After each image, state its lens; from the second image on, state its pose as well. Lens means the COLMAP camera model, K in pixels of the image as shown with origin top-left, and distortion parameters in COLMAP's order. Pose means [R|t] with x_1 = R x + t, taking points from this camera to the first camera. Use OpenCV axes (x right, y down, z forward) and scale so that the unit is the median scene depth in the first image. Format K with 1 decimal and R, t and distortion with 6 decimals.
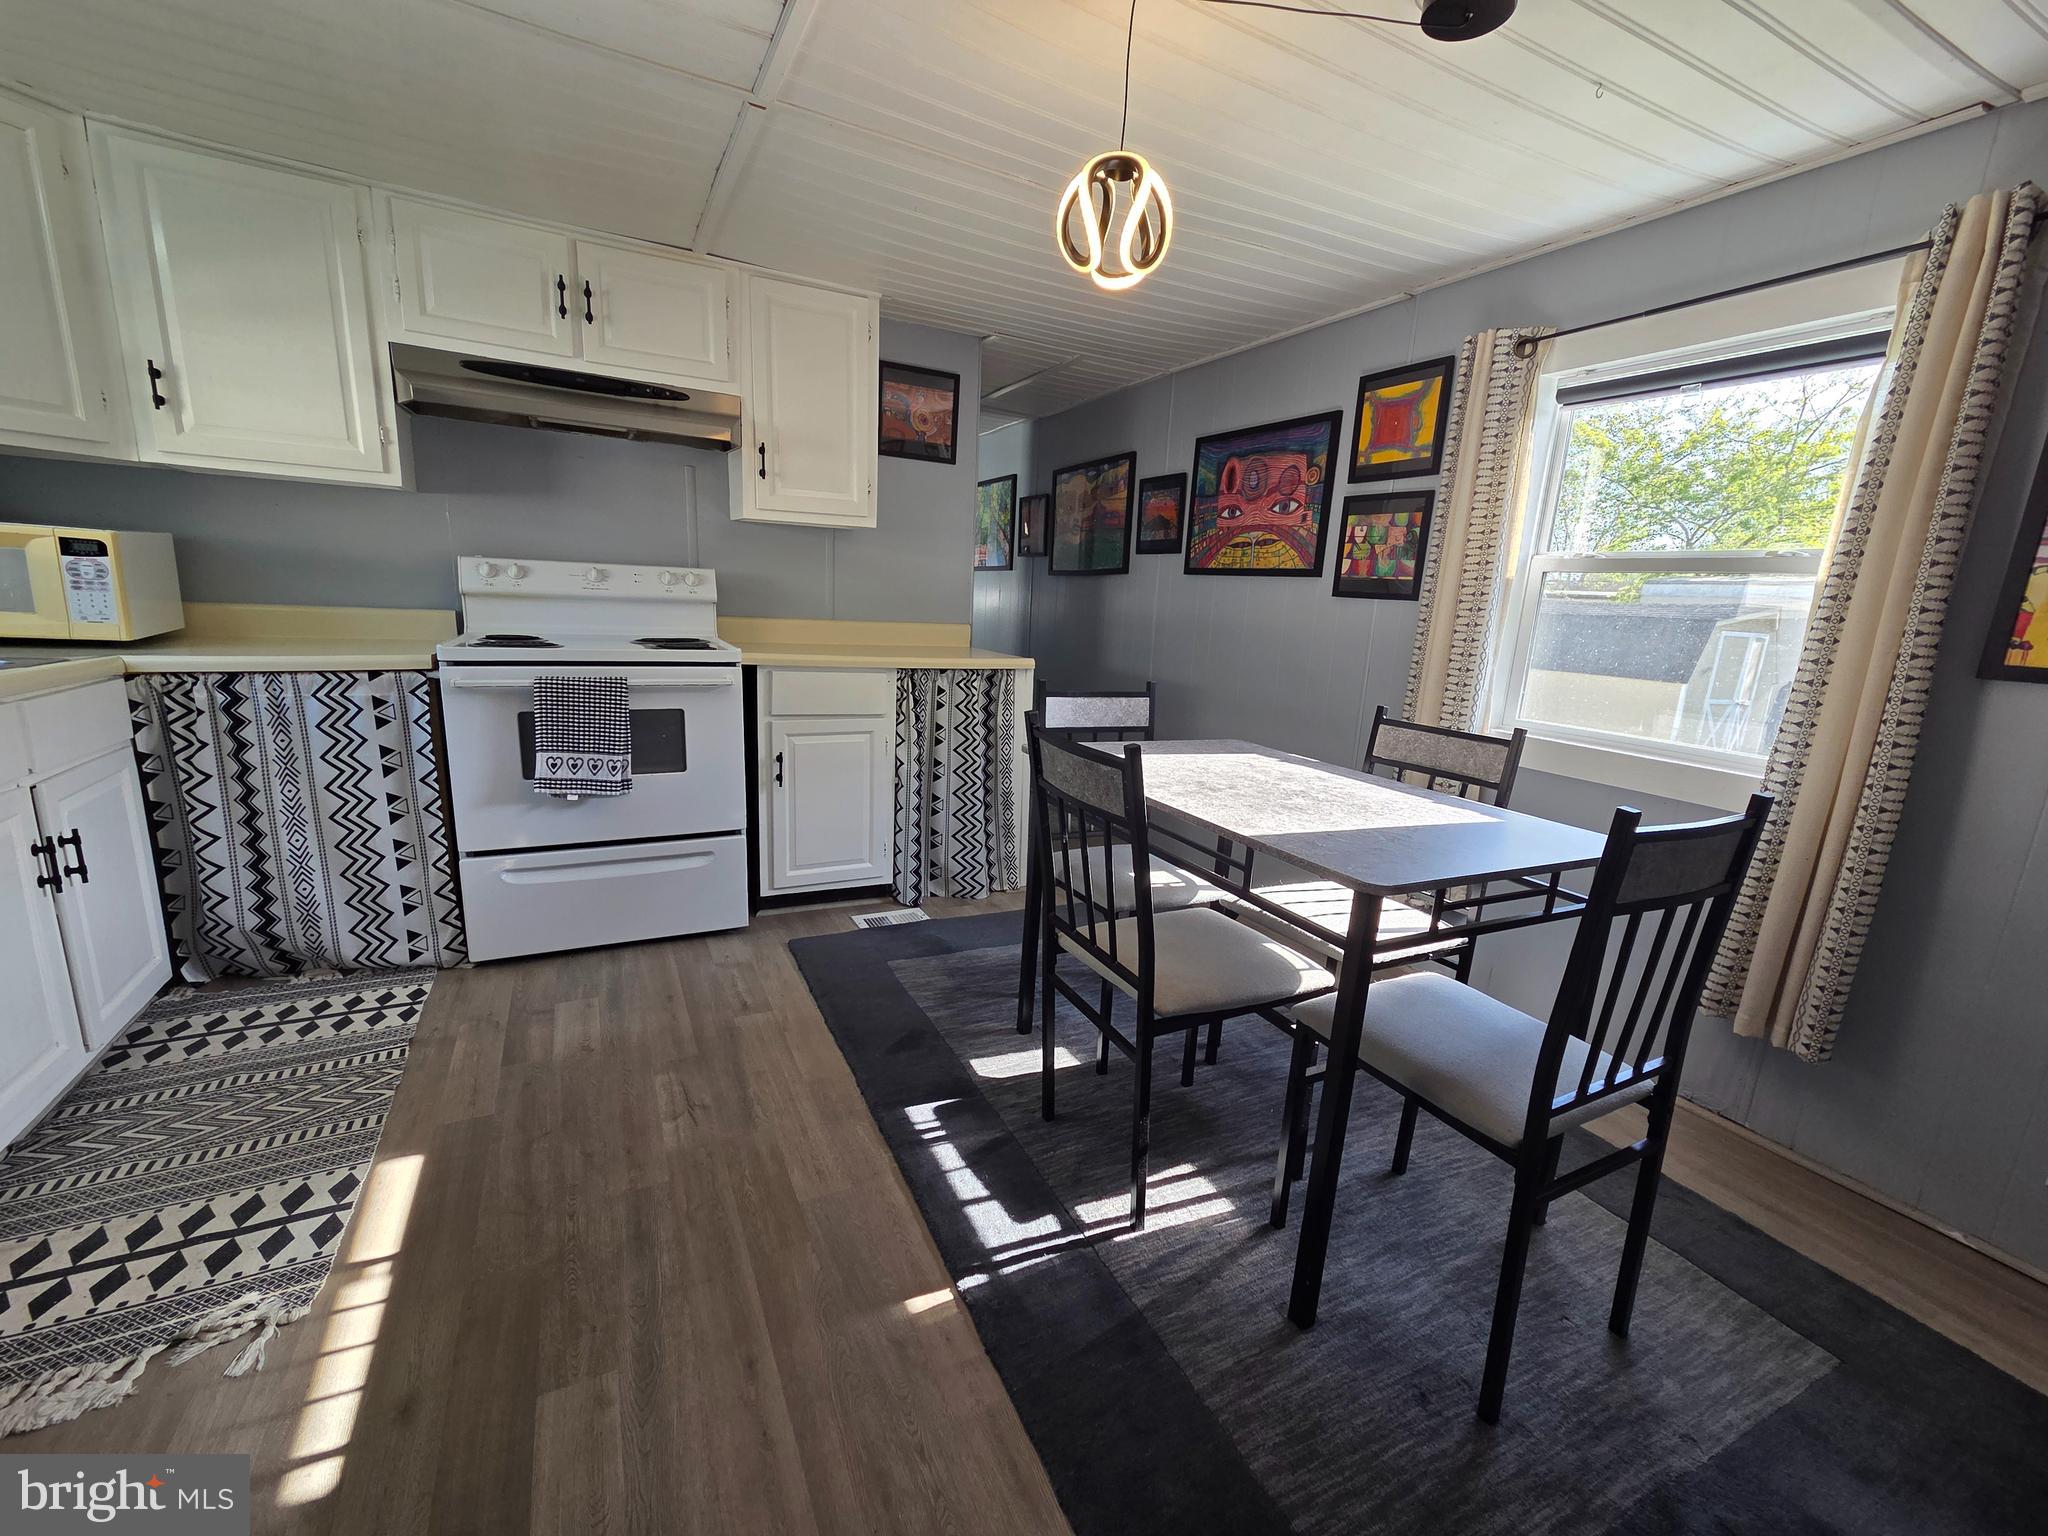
lens RADIAL K [[834.6, 0, 1020.1], [0, 834.6, 778.0], [0, 0, 1]] dist [0.003900, -0.001744]
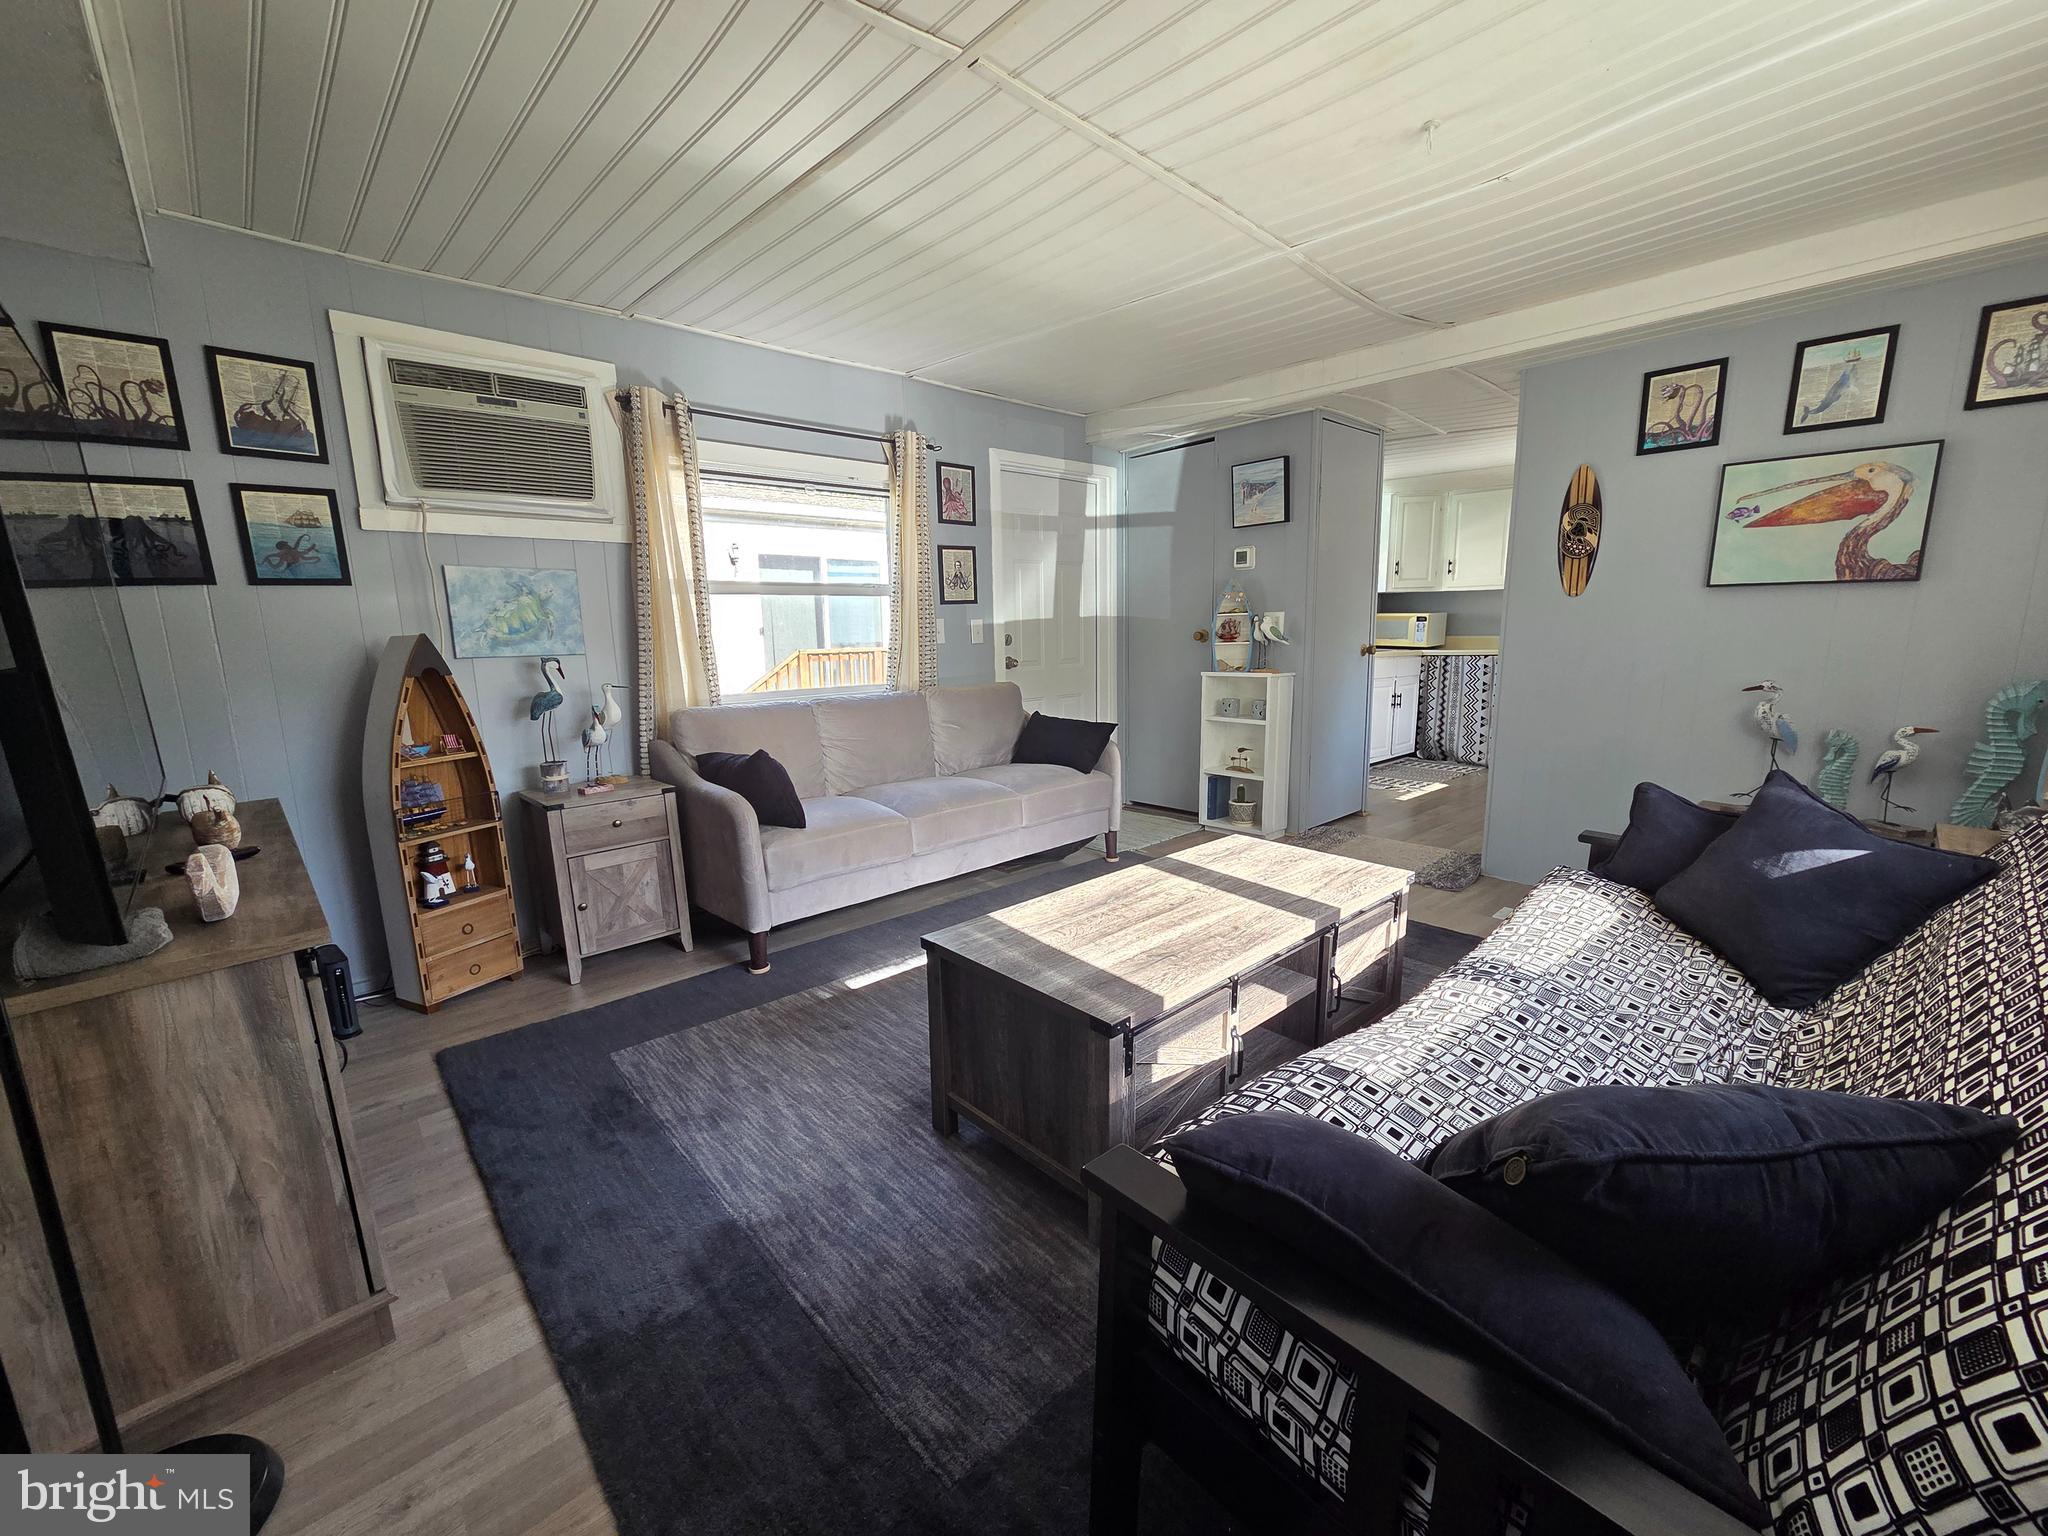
lens RADIAL K [[834.6, 0, 1017.6], [0, 834.6, 779.5], [0, 0, 1]] dist [0.003900, -0.001744]
pose [[0.259736, 0.123873, -0.957702, 1.596578], [-0.178537, 0.980801, 0.078440, 0.348813], [0.949032, 0.150612, 0.276866, -1.250665]]
